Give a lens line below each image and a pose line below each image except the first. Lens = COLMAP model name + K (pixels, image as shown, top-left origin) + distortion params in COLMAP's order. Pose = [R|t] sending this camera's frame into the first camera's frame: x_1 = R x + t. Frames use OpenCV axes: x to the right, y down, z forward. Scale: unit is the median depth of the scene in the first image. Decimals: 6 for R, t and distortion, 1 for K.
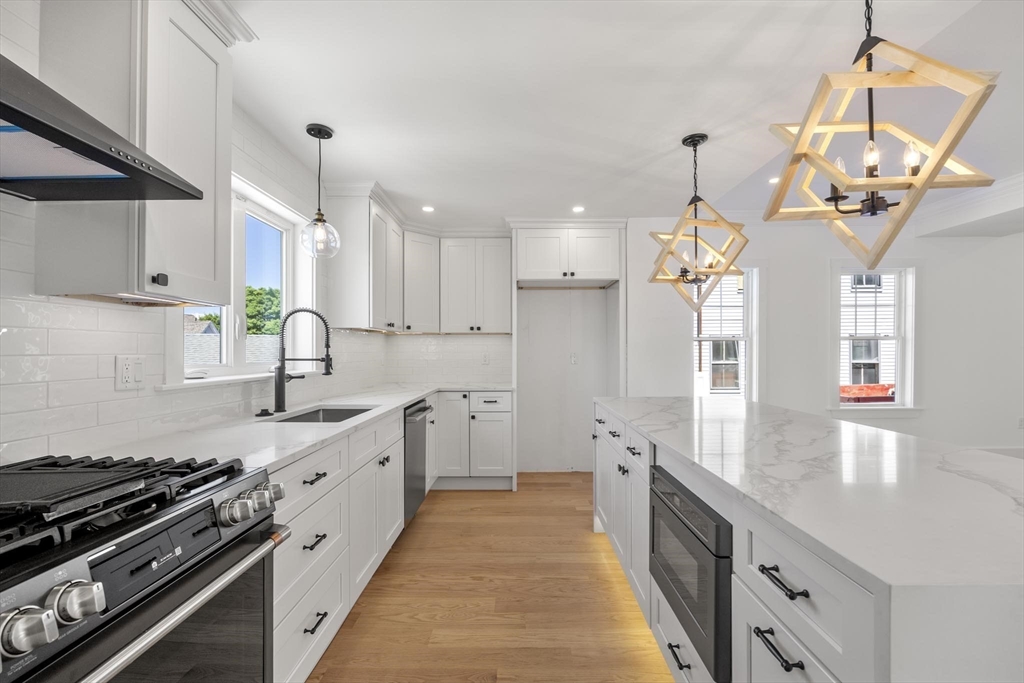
lens RADIAL K [[451.1, 0, 512.0], [0, 451.1, 341.5], [0, 0, 1]] dist [-0.023256, -0.000173]
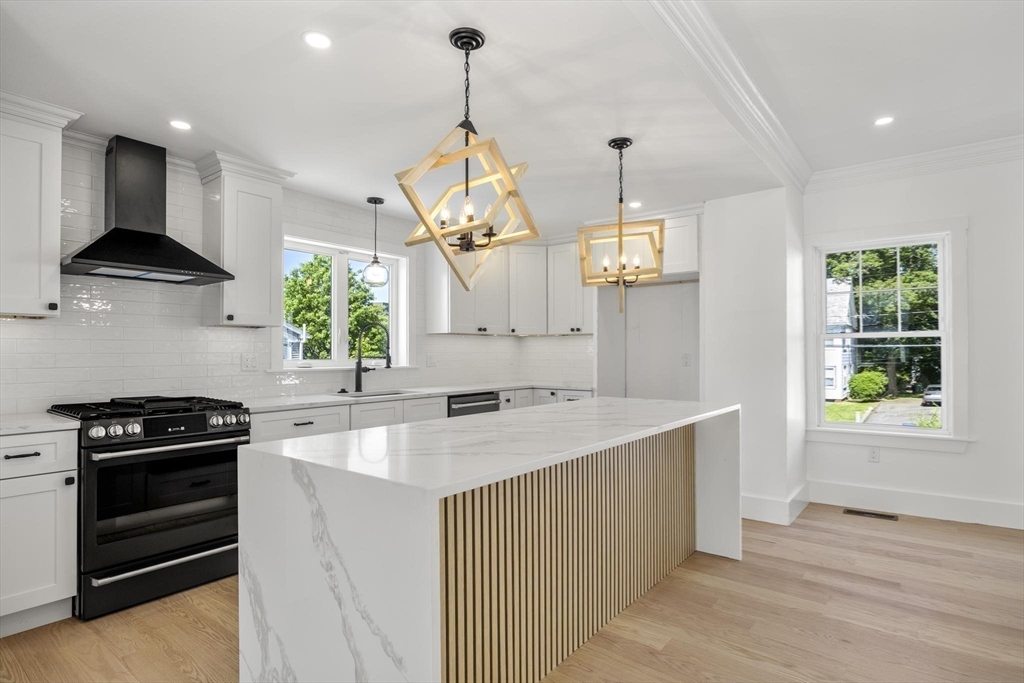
lens RADIAL K [[532.7, 0, 512.0], [0, 532.7, 341.5], [0, 0, 1]] dist [-0.002579, -0.000427]
pose [[0.796207, -0.012022, -0.604905, 0.785483], [0.012861, 0.999913, -0.002943, -0.000300], [0.604888, -0.005437, 0.796292, -0.091376]]
